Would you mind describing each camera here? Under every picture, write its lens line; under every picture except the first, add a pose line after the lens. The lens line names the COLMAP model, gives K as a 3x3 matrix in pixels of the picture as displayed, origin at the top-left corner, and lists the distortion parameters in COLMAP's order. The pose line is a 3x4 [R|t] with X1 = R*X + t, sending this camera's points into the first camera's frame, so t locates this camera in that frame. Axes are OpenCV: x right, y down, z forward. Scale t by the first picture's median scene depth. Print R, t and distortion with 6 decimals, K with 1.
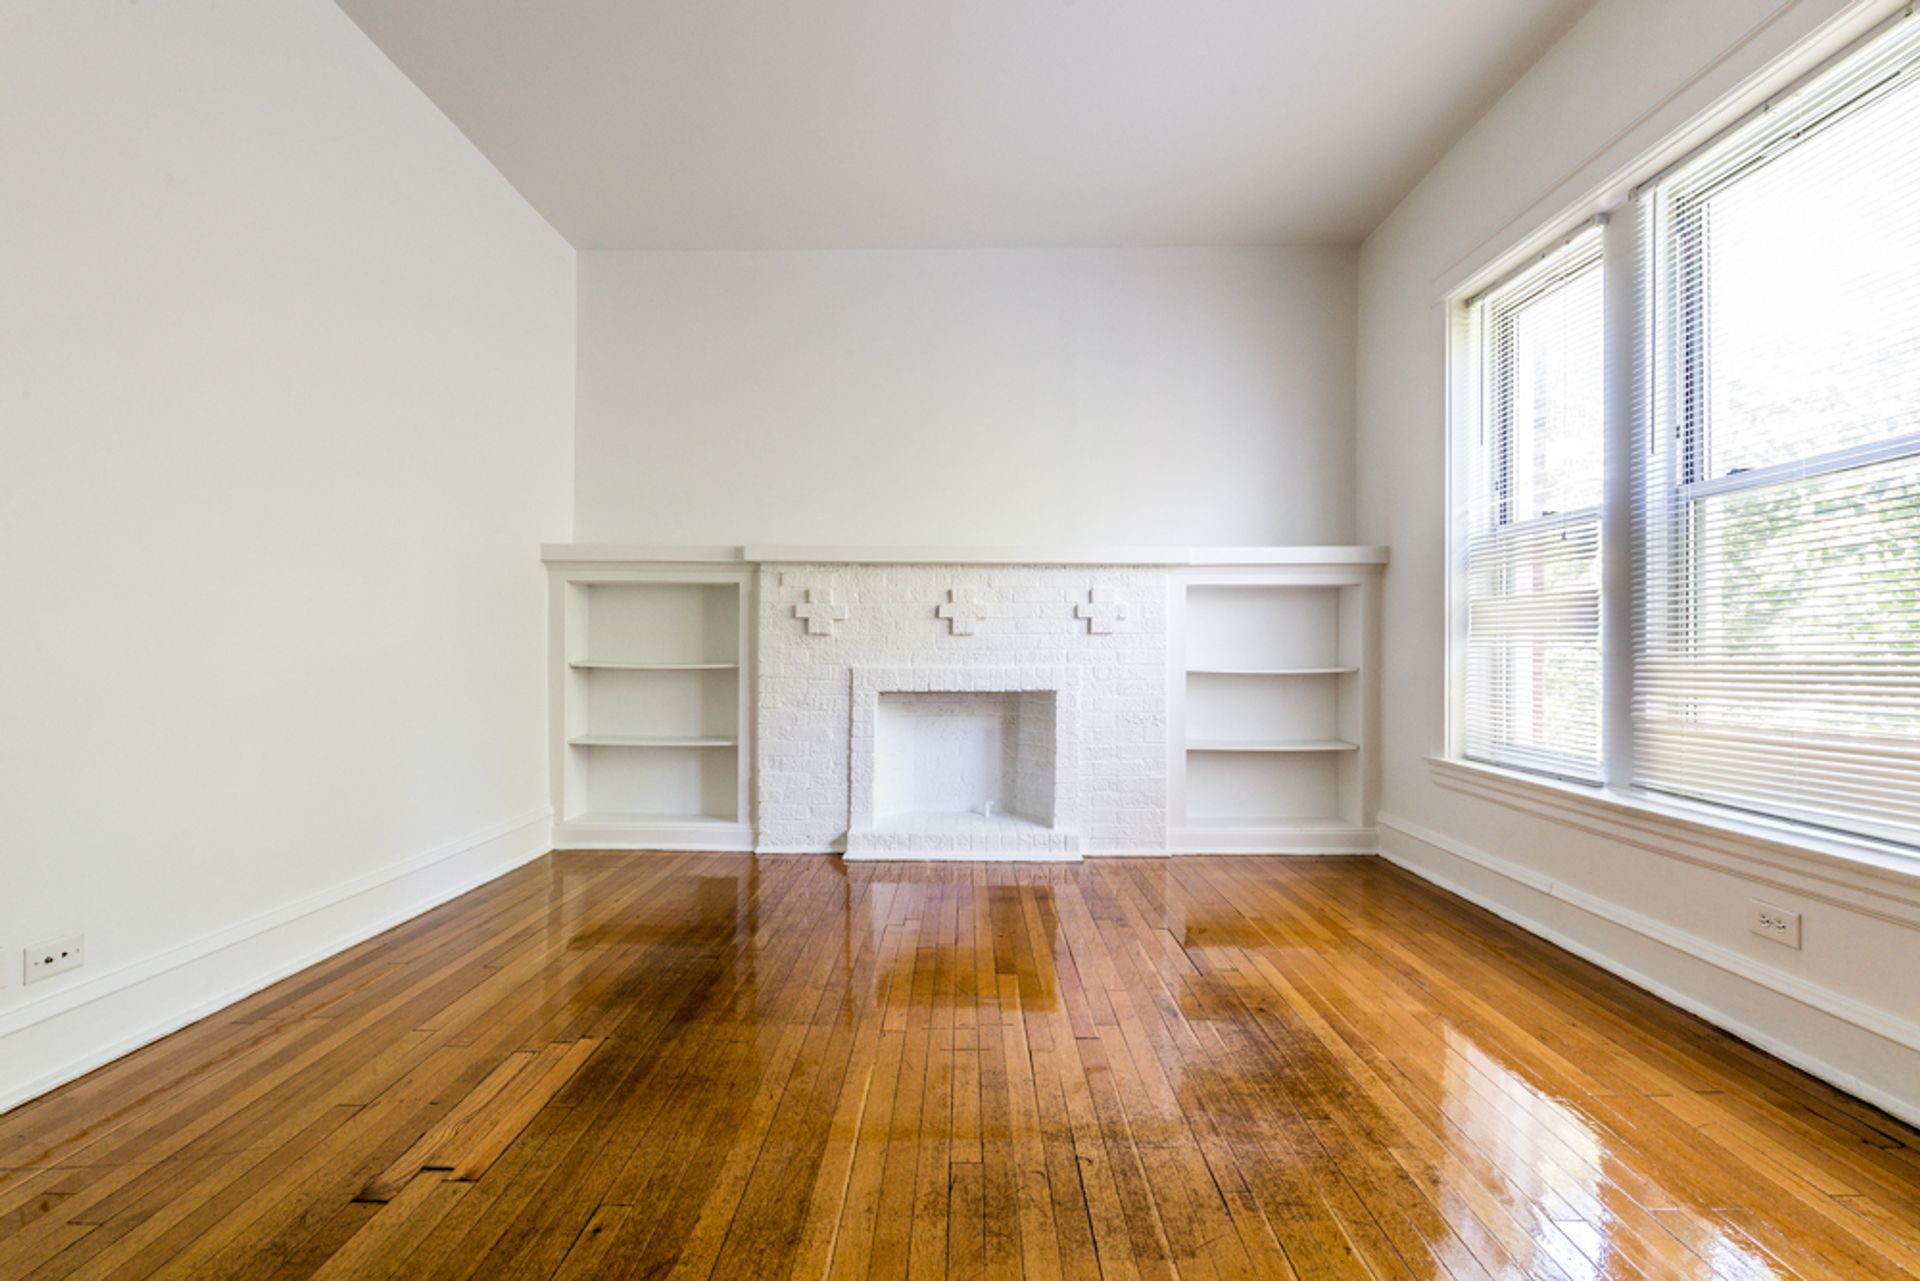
lens RADIAL K [[880.0, 0, 973.3], [0, 880.0, 637.6], [0, 0, 1]] dist [0.012007, 0.000027]
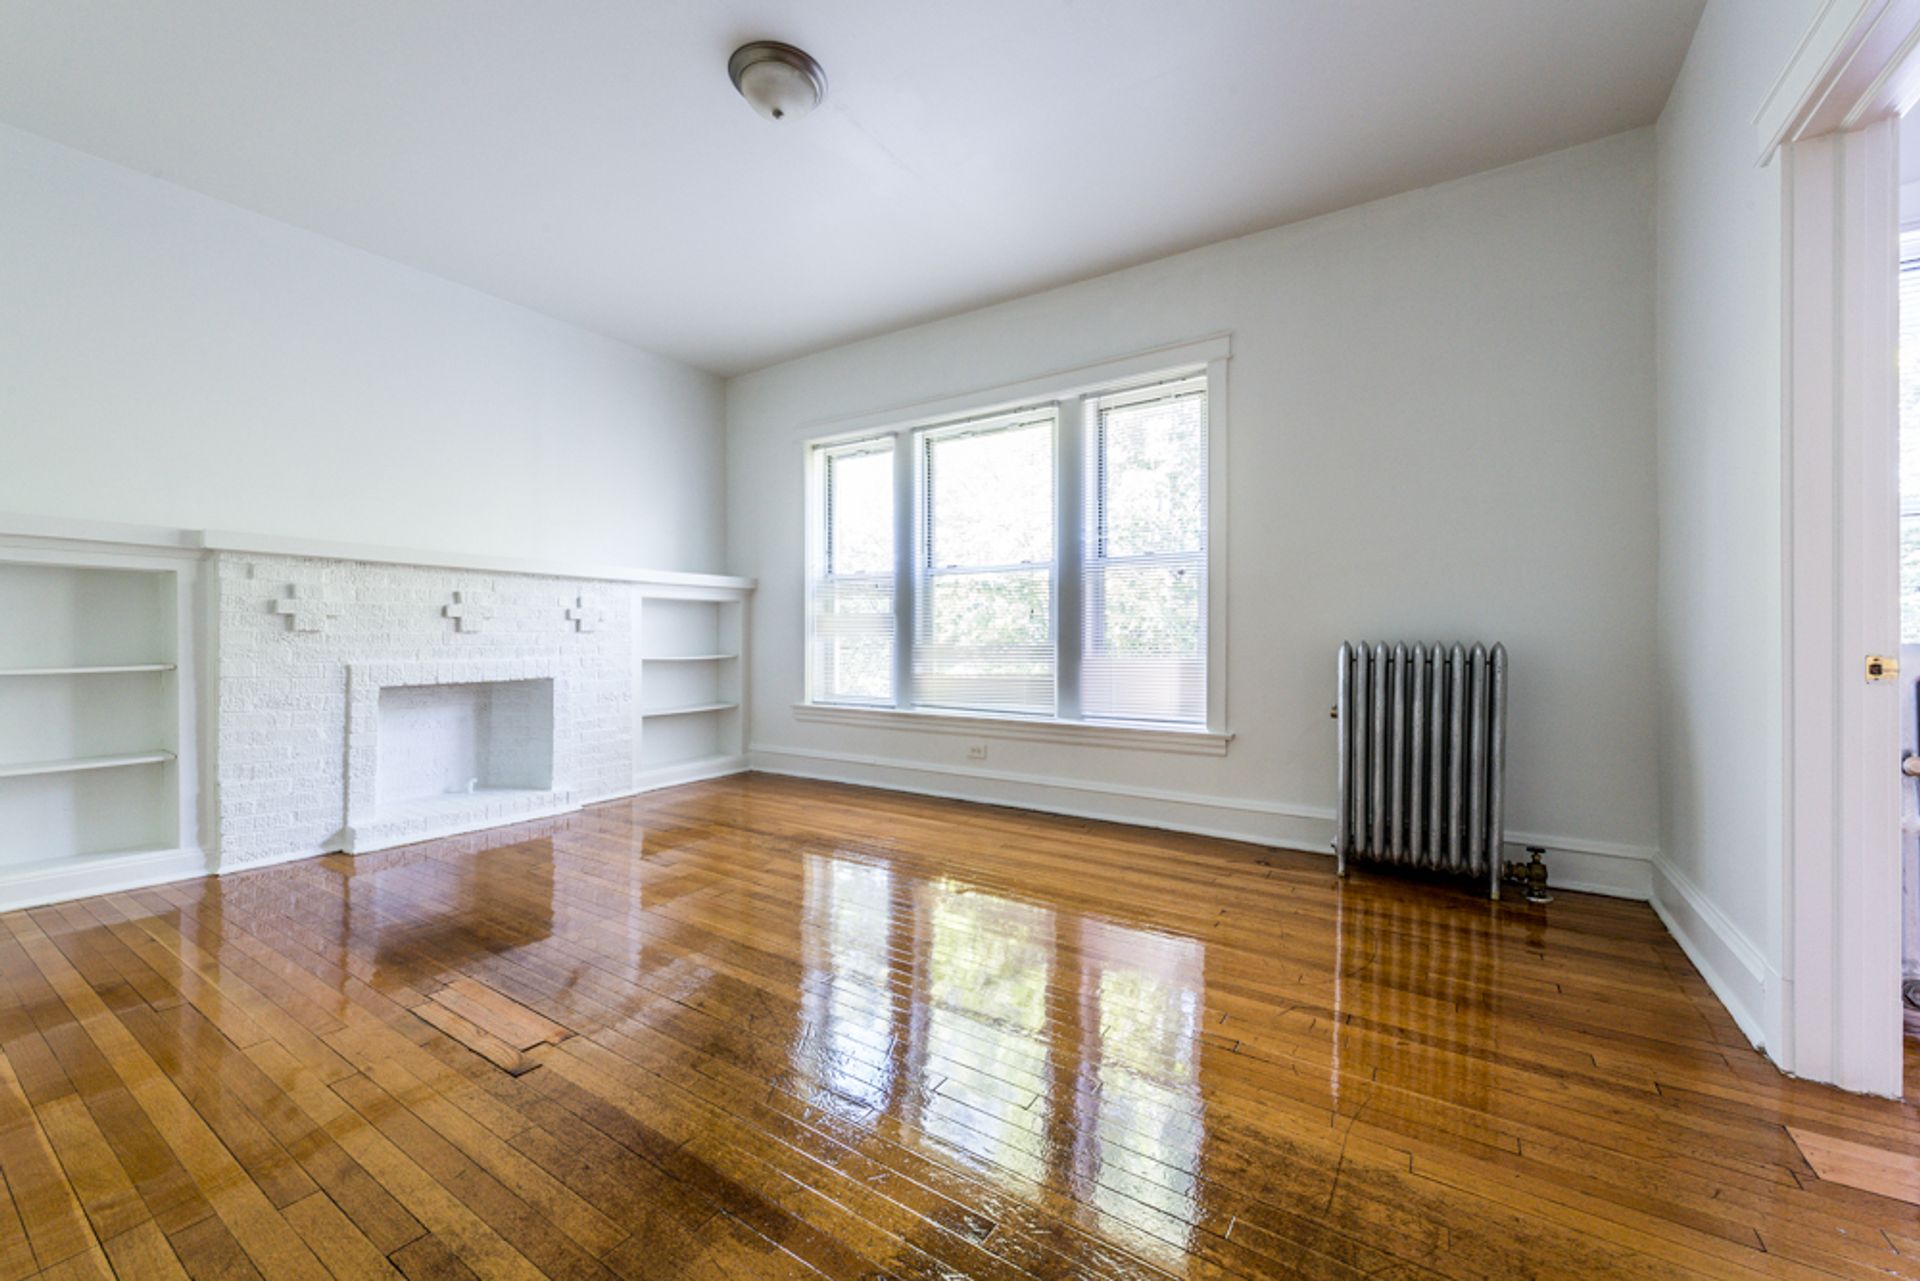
lens RADIAL K [[765.9, 0, 955.4], [0, 765.9, 642.1], [0, 0, 1]] dist [0.009800, -0.002259]
pose [[0.527252, -0.006081, 0.849687, -0.519517], [-0.004914, 0.999936, 0.010205, -0.004052], [-0.849695, -0.009557, 0.527188, -0.049077]]
